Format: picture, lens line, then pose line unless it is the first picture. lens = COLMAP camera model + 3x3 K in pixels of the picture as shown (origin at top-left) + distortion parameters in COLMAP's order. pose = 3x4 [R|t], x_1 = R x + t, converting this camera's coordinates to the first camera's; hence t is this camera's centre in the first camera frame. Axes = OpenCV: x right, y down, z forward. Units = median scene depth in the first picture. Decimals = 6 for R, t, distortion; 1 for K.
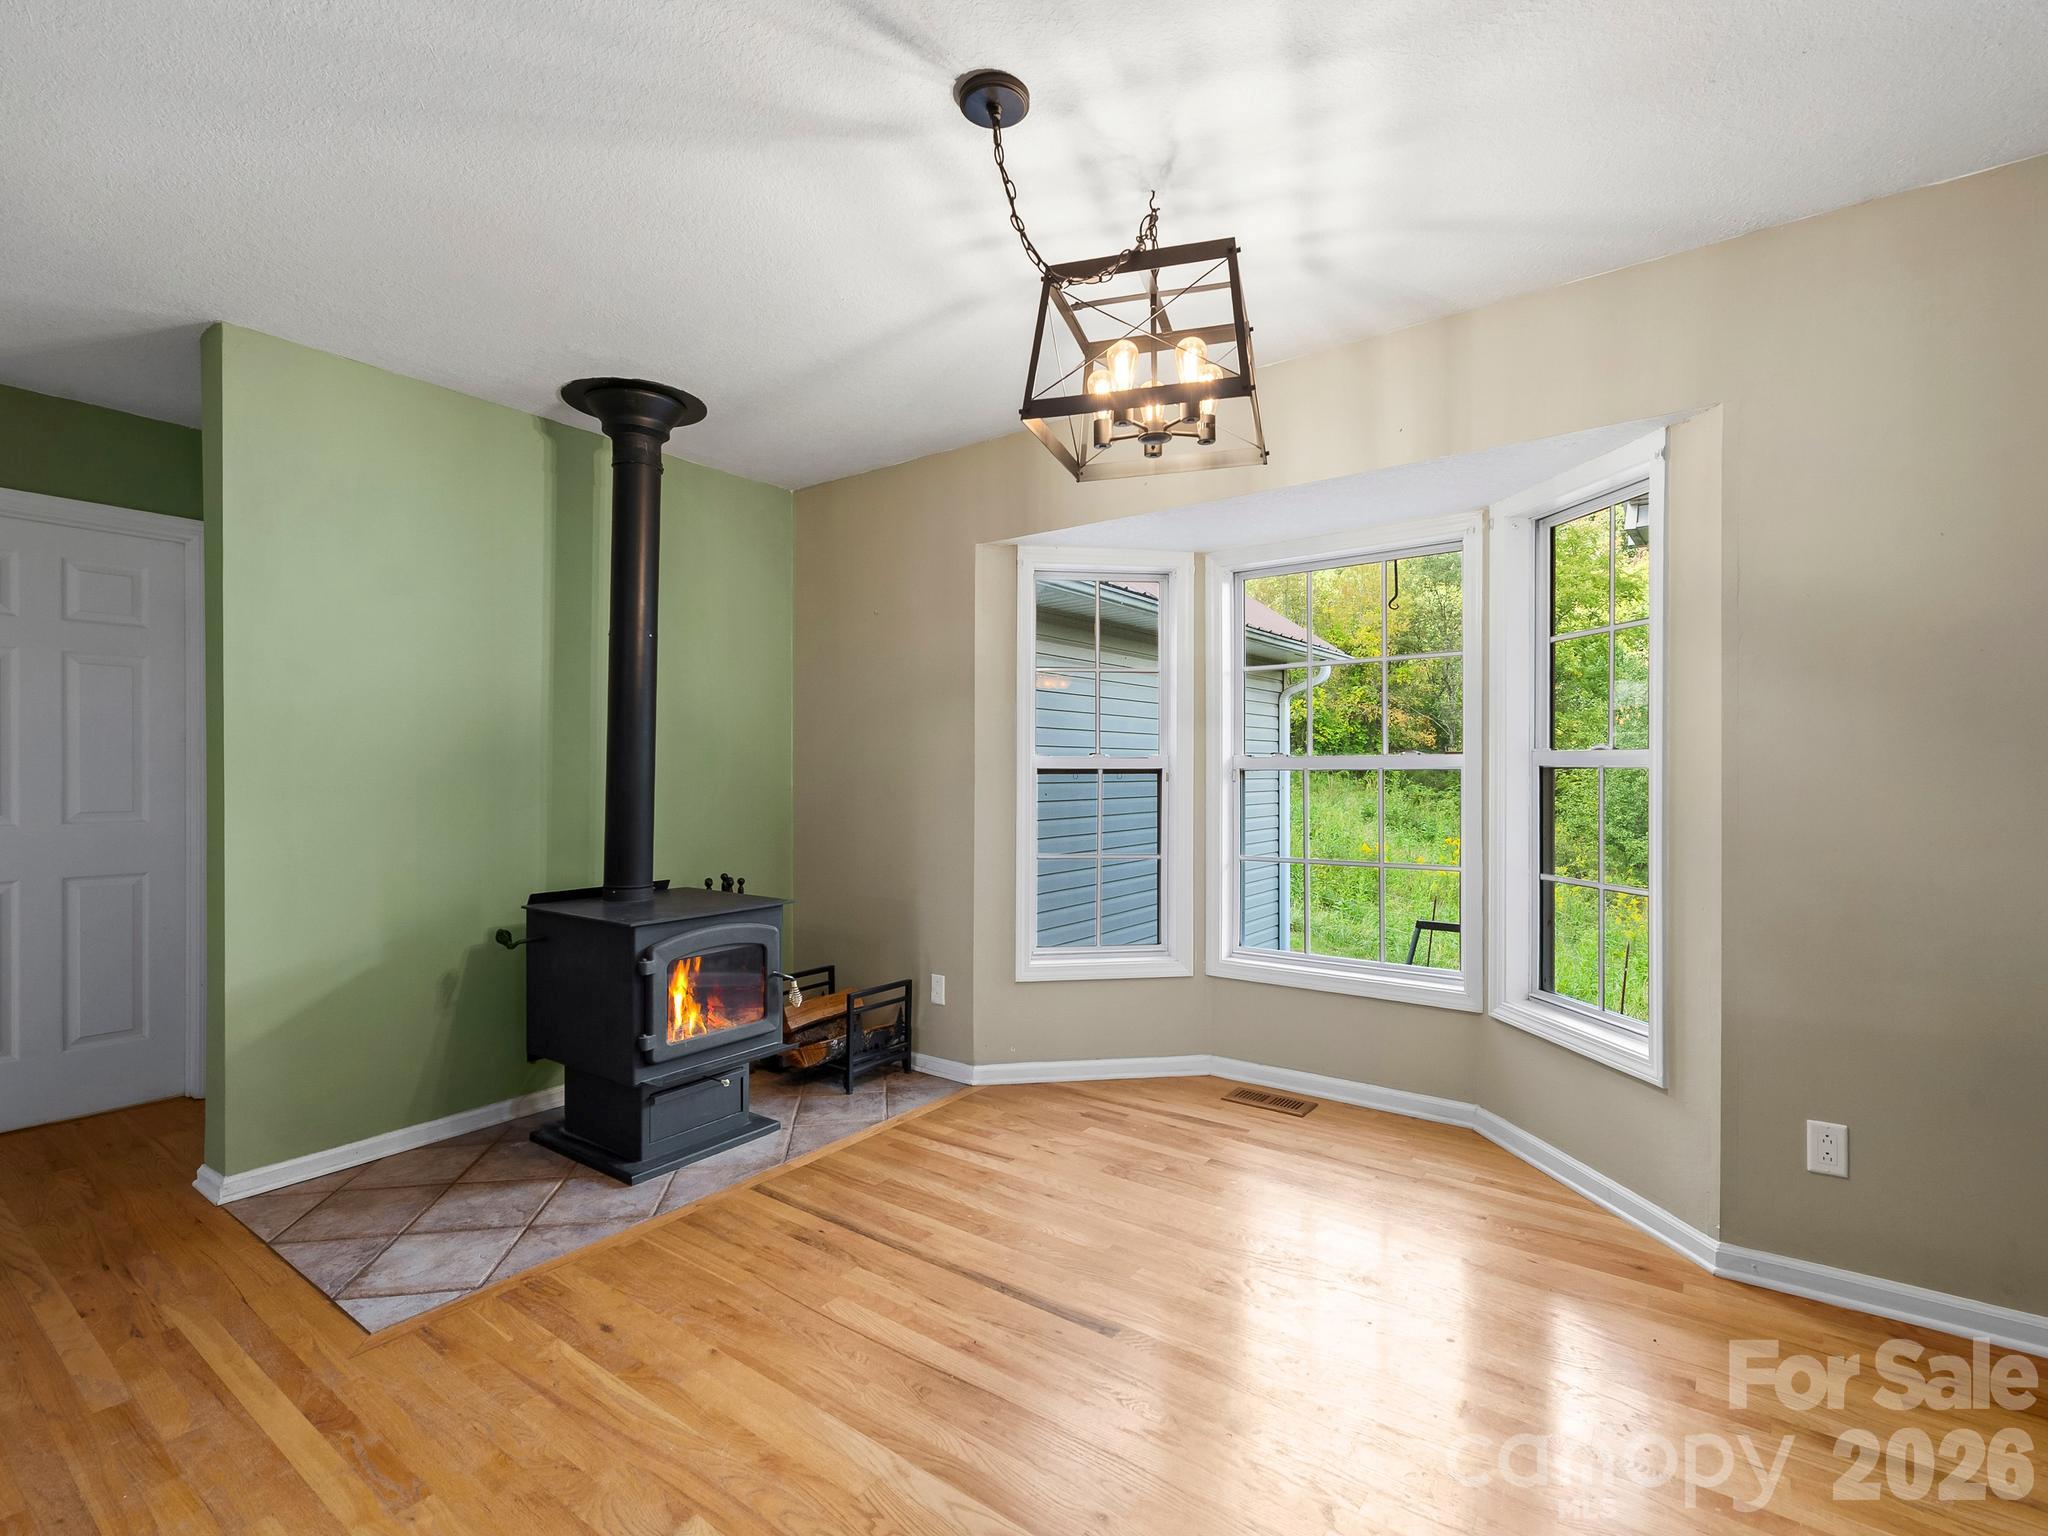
lens RADIAL K [[957.0, 0, 1028.5], [0, 957.0, 774.0], [0, 0, 1]] dist [0.015412, -0.003644]
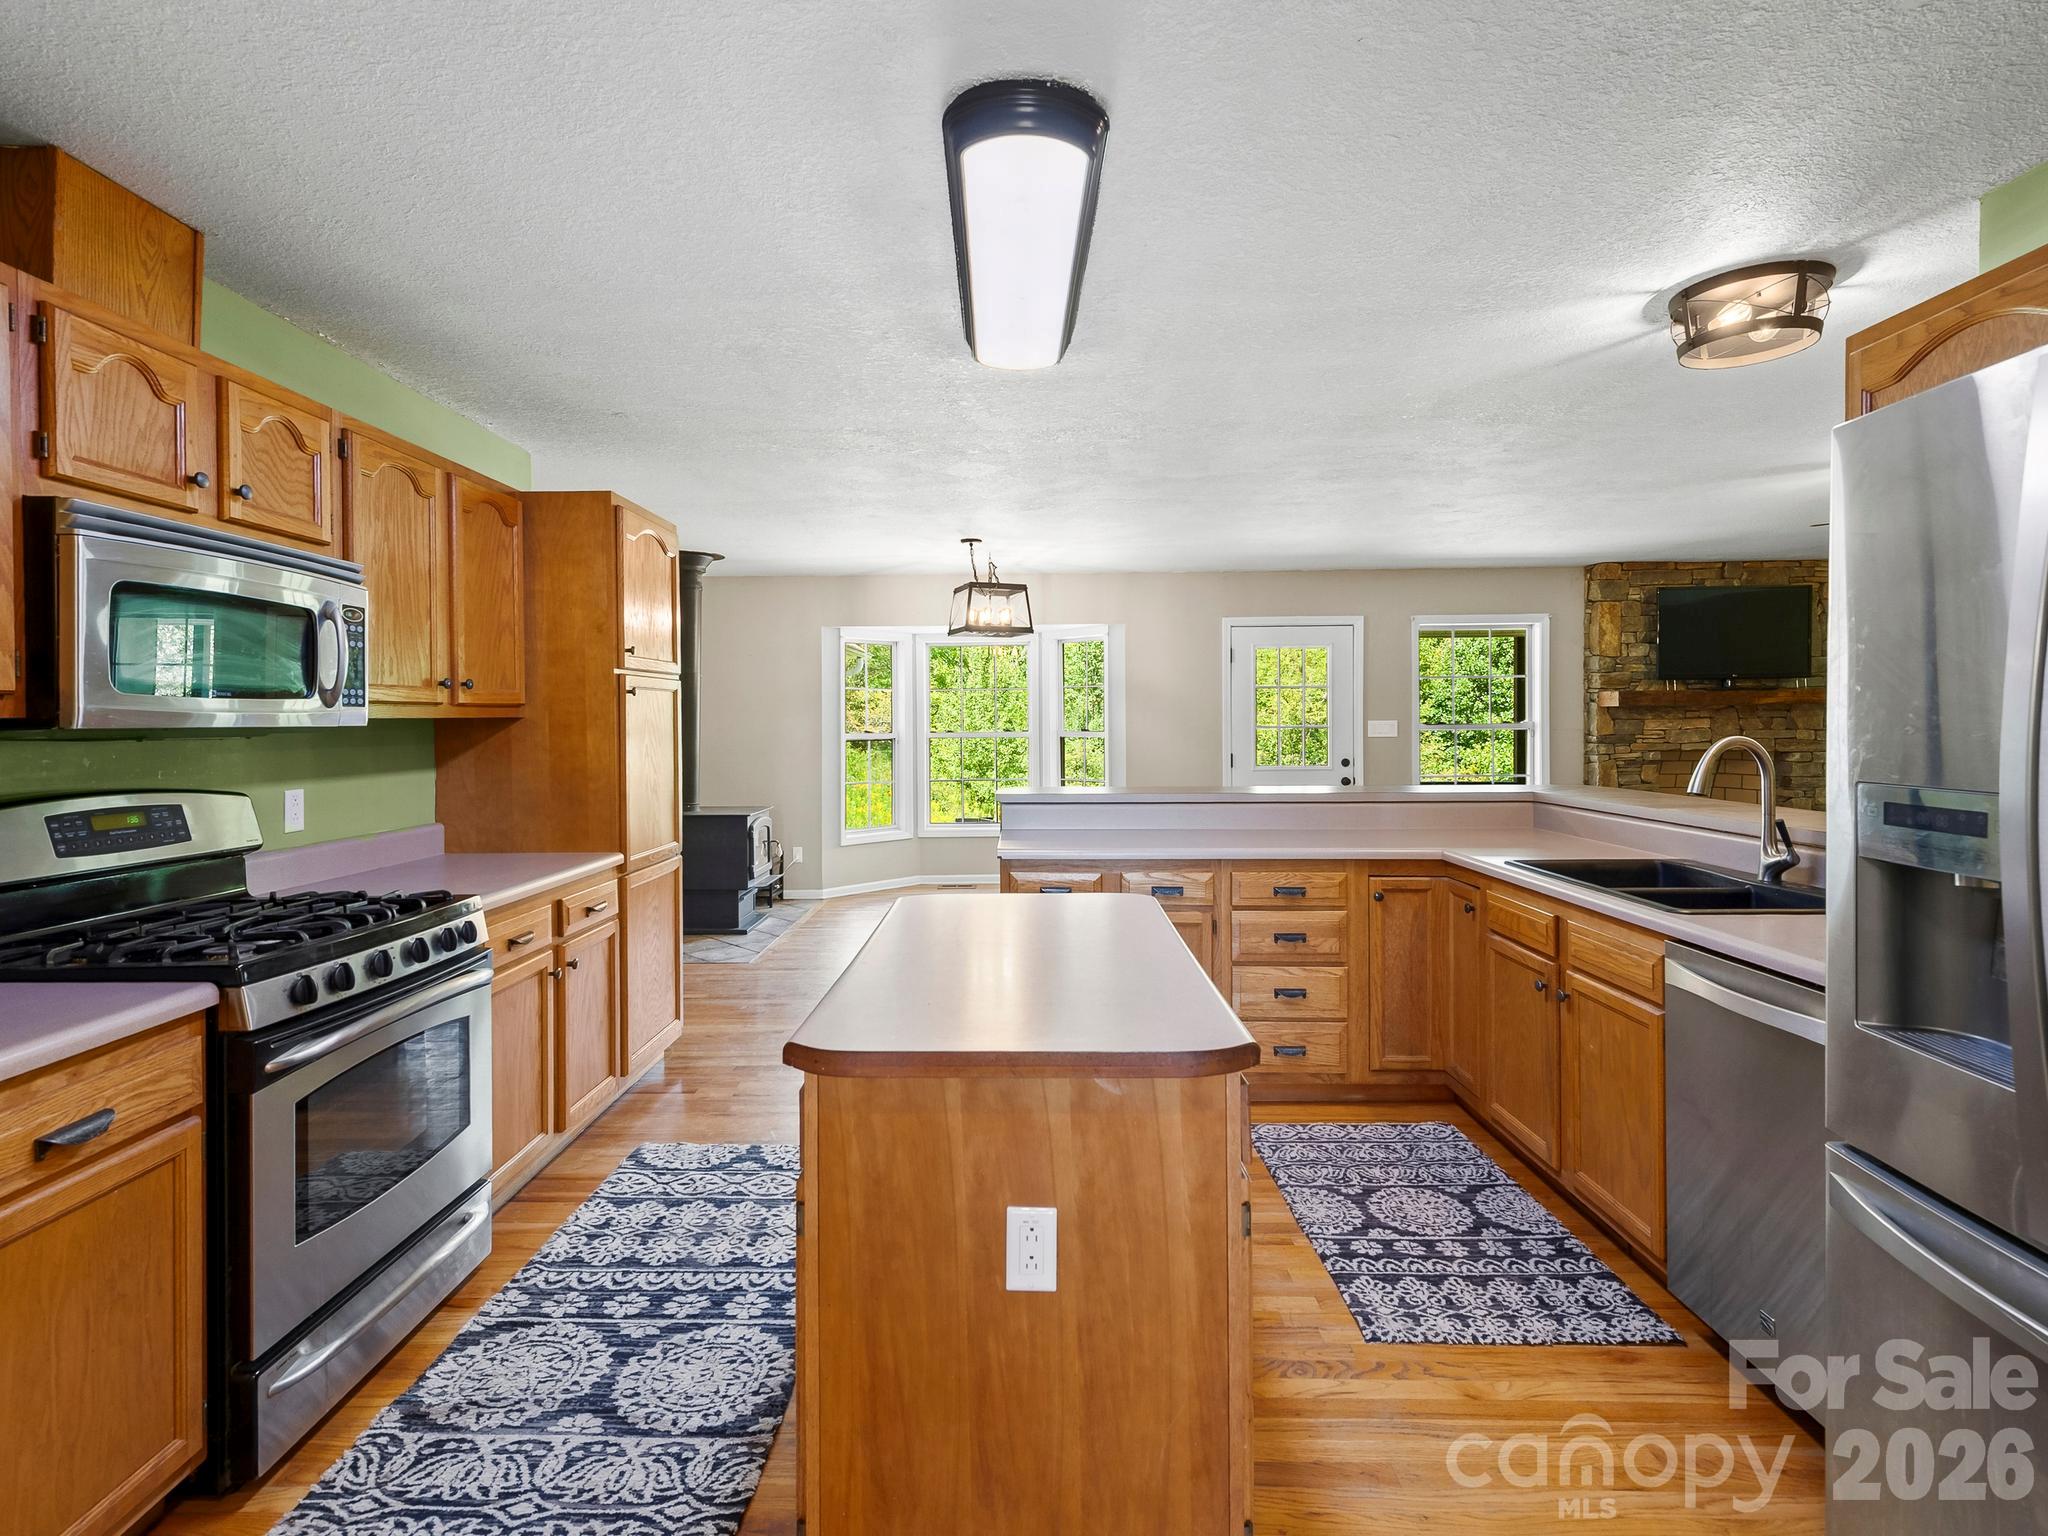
lens RADIAL K [[957.0, 0, 1006.7], [0, 957.0, 730.3], [0, 0, 1]] dist [0.015412, -0.003644]
pose [[0.817863, -0.010861, 0.575310, -0.900633], [0.008724, 0.999941, 0.006476, -0.036843], [-0.575346, -0.000278, 0.817910, -0.859808]]
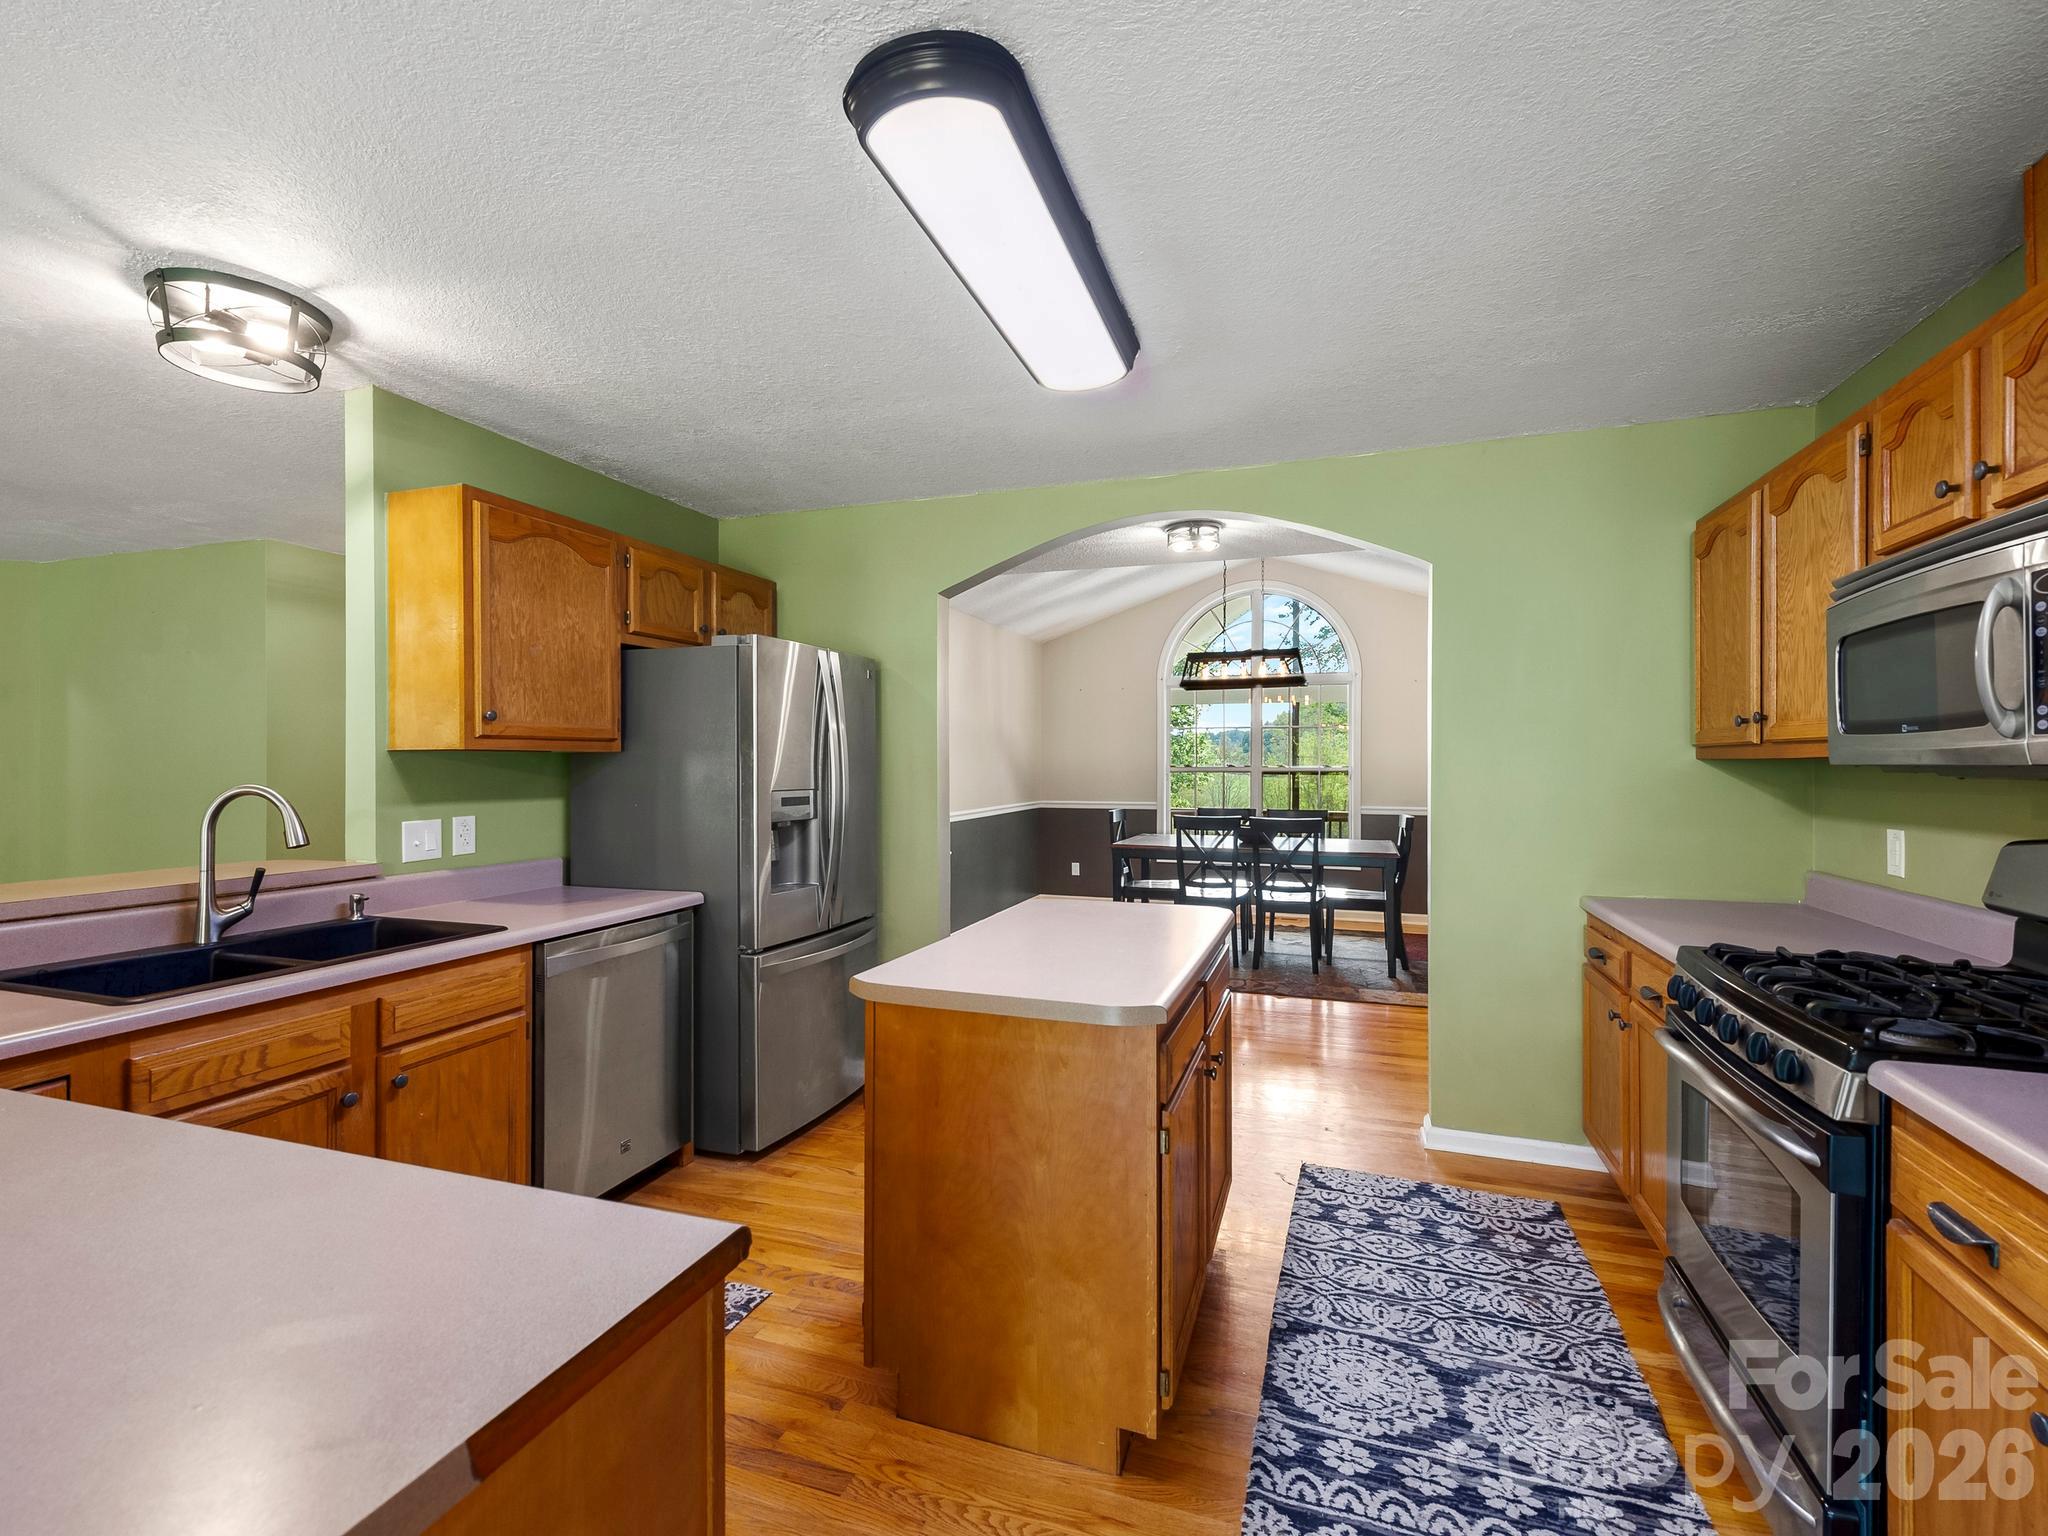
lens RADIAL K [[925.1, 0, 1025.0], [0, 925.1, 755.6], [0, 0, 1]] dist [0.015113, -0.002917]
pose [[-0.956145, -0.003475, -0.292873, -0.404440], [-0.002551, 0.999990, -0.003536, -0.041176], [0.292883, -0.002634, -0.956145, 0.106781]]
